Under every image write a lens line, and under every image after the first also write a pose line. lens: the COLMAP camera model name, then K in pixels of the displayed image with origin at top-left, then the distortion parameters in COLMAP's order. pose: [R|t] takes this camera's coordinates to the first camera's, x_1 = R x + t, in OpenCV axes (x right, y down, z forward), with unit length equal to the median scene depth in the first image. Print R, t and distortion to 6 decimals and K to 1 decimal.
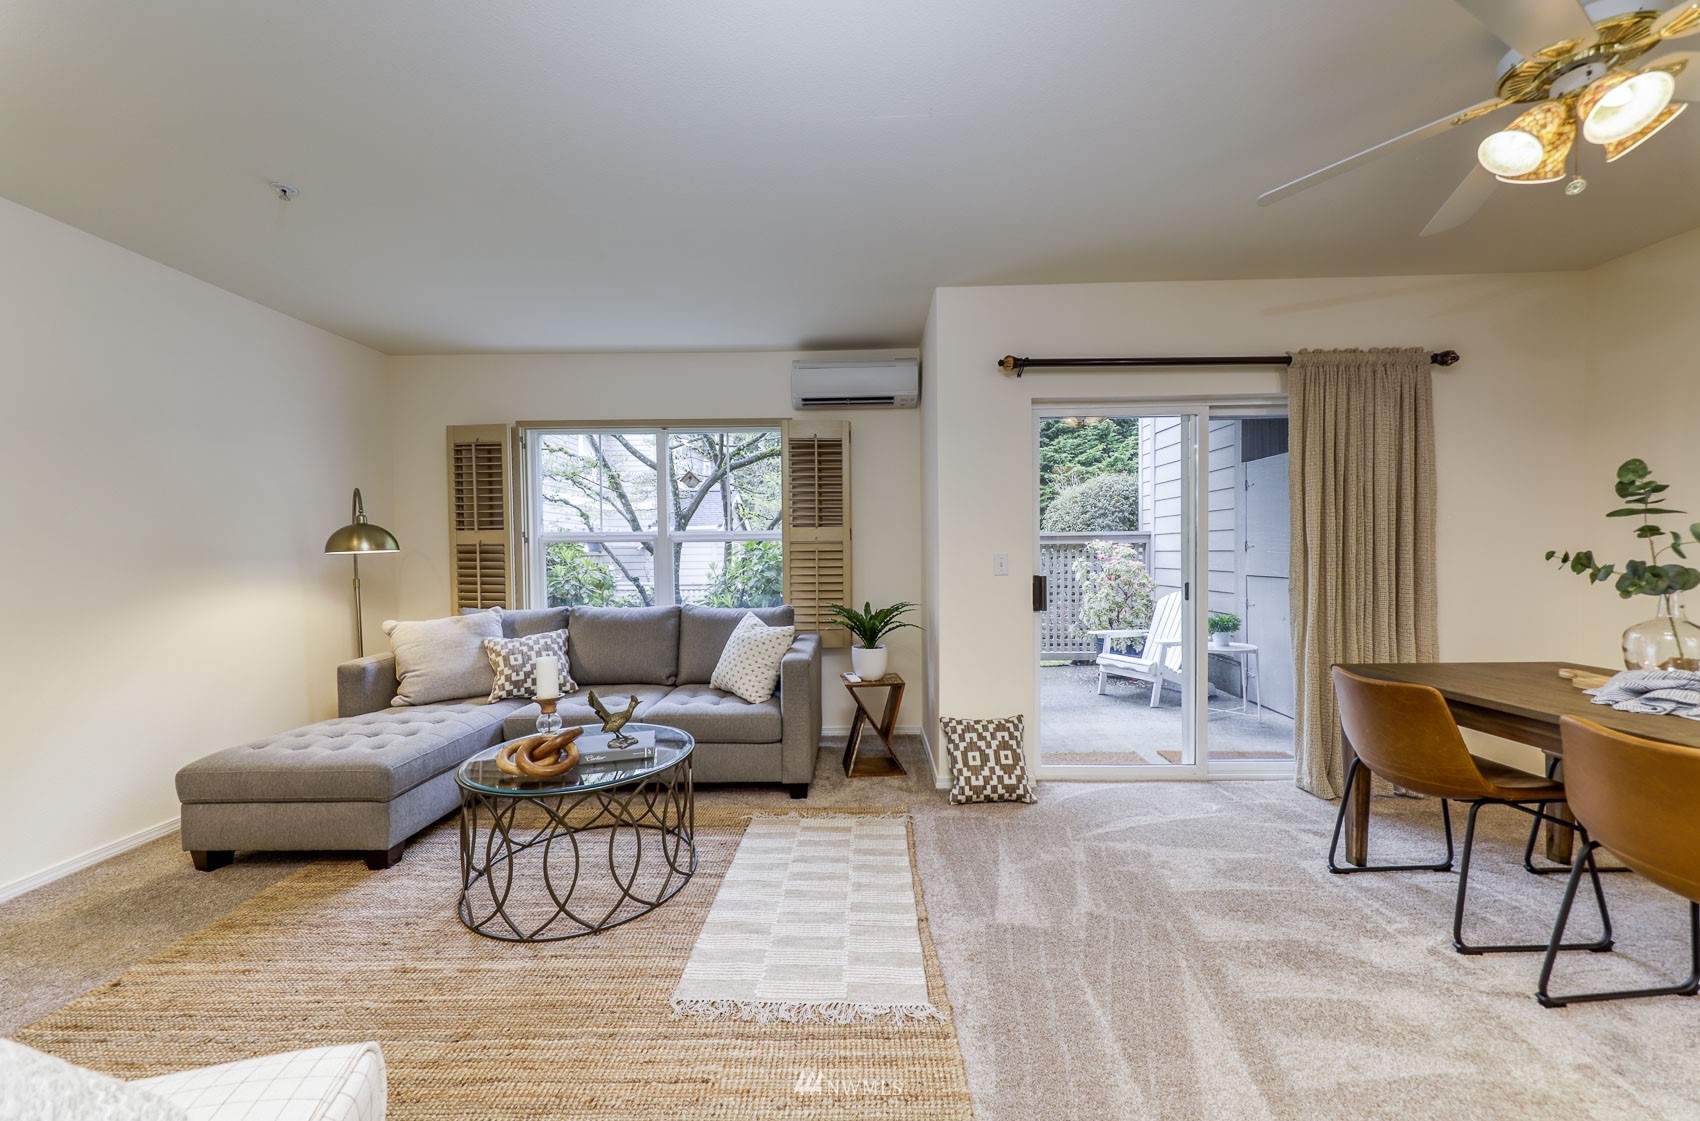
lens RADIAL K [[616.5, 0, 842.0], [0, 616.5, 562.8], [0, 0, 1]] dist [0.001771, -0.000030]
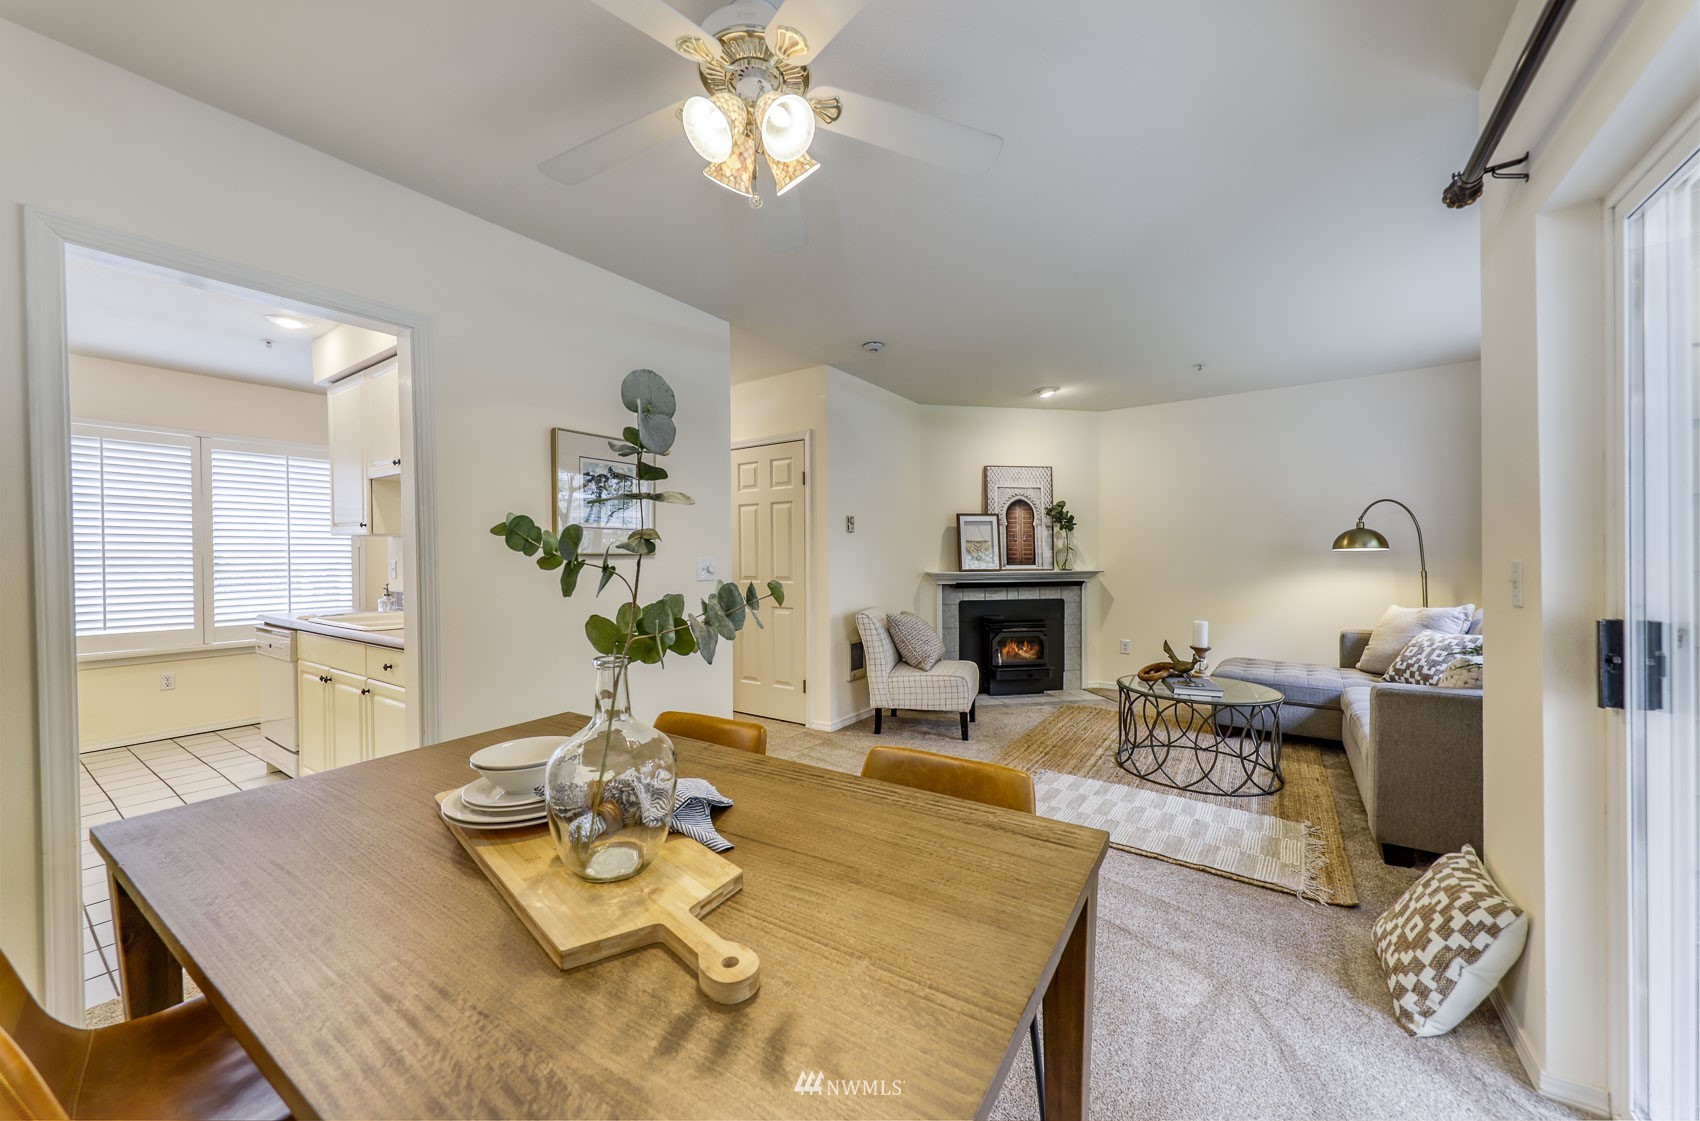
lens RADIAL K [[616.5, 0, 842.0], [0, 616.5, 562.8], [0, 0, 1]] dist [0.001771, -0.000030]
pose [[-0.564235, 0.024574, -0.825249, 0.978448], [-0.000151, 0.999554, 0.029868, -0.029415], [0.825614, 0.016977, -0.563979, 0.855796]]
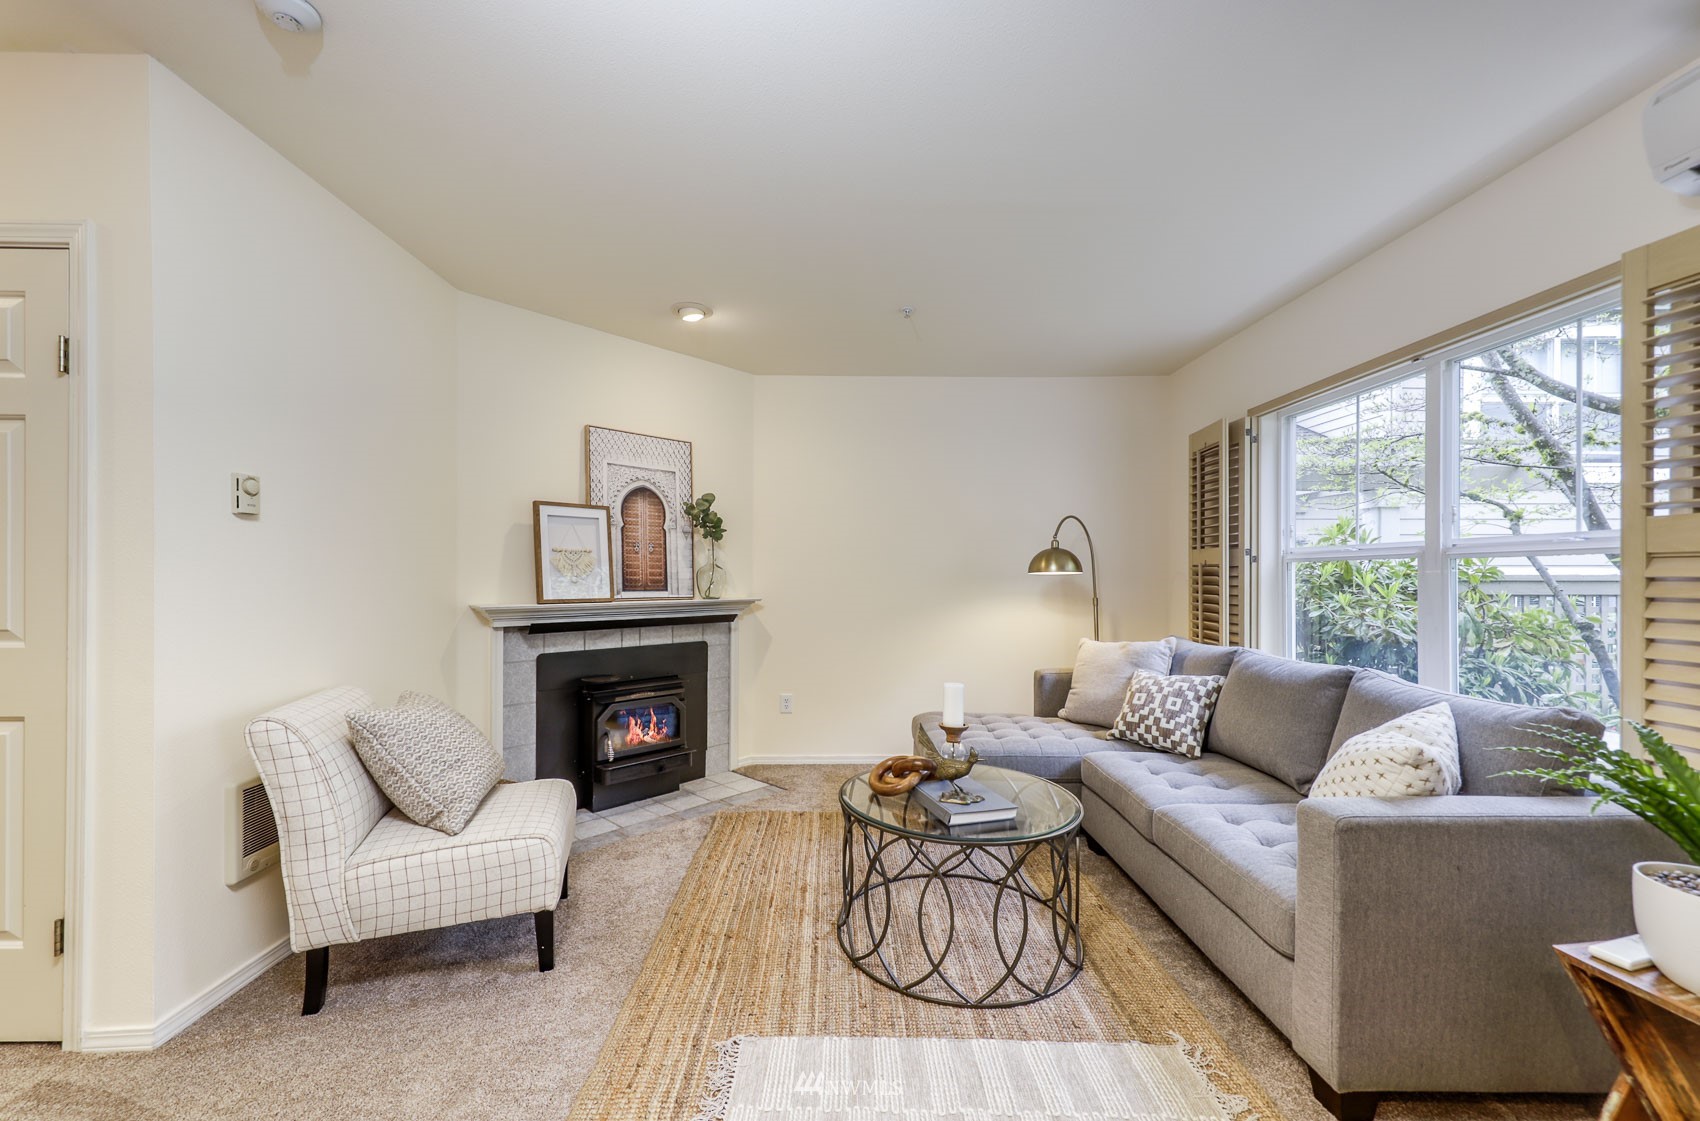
lens RADIAL K [[651.2, 0, 846.1], [0, 651.2, 577.7], [0, 0, 1]] dist [0.002641, 0.000064]
pose [[0.027718, 0.013541, -0.999524, 0.403631], [-0.020672, 0.999702, 0.012970, -0.017477], [0.999402, 0.020303, 0.027990, 0.608231]]
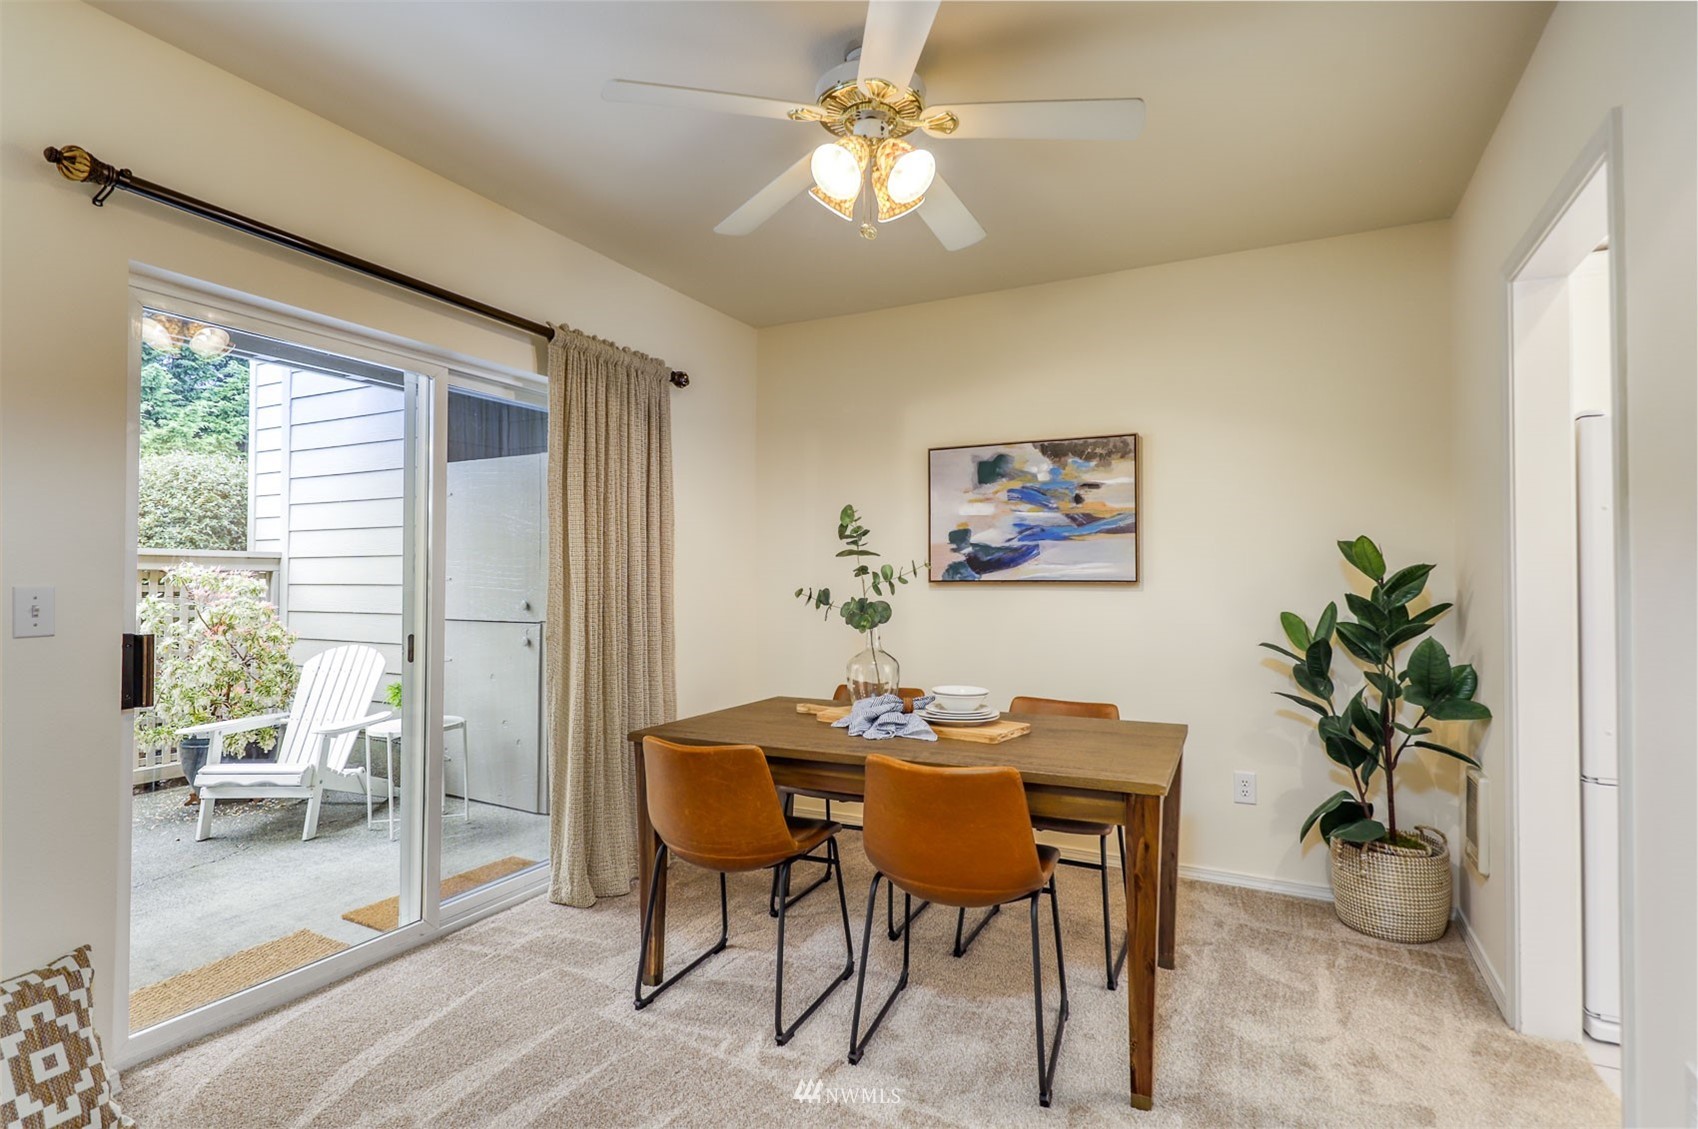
lens RADIAL K [[830.6, 0, 850.7], [0, 830.6, 567.2], [0, 0, 1]] dist [0.004243, -0.000946]
pose [[0.428629, 0.027656, 0.903057, -0.027303], [0.008946, 0.999352, -0.034851, -0.003833], [-0.903436, 0.023017, 0.428104, 0.232889]]
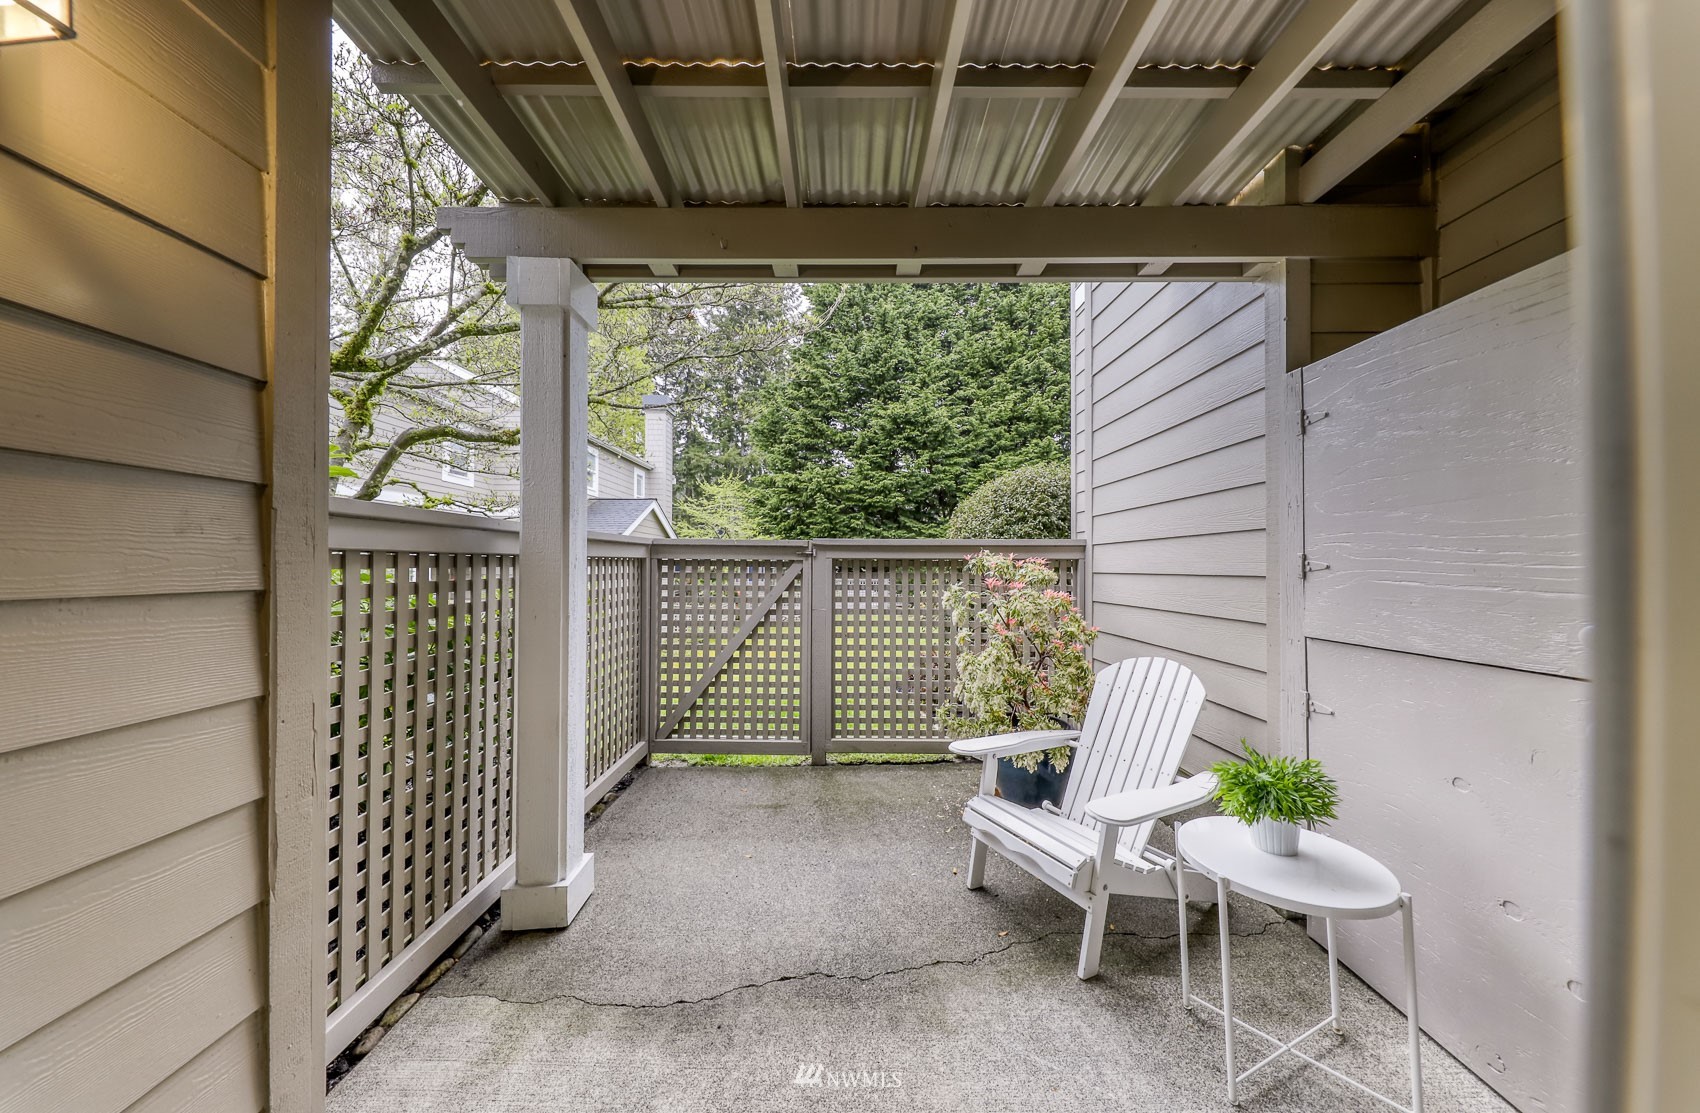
lens RADIAL K [[523.3, 0, 845.7], [0, 523.3, 560.6], [0, 0, 1]] dist [0.000113, -0.001629]
pose [[0.999481, 0.014694, 0.028650, 0.542242], [-0.013825, 0.999446, -0.030287, -0.026369], [-0.029080, 0.029876, 0.999131, 1.049891]]
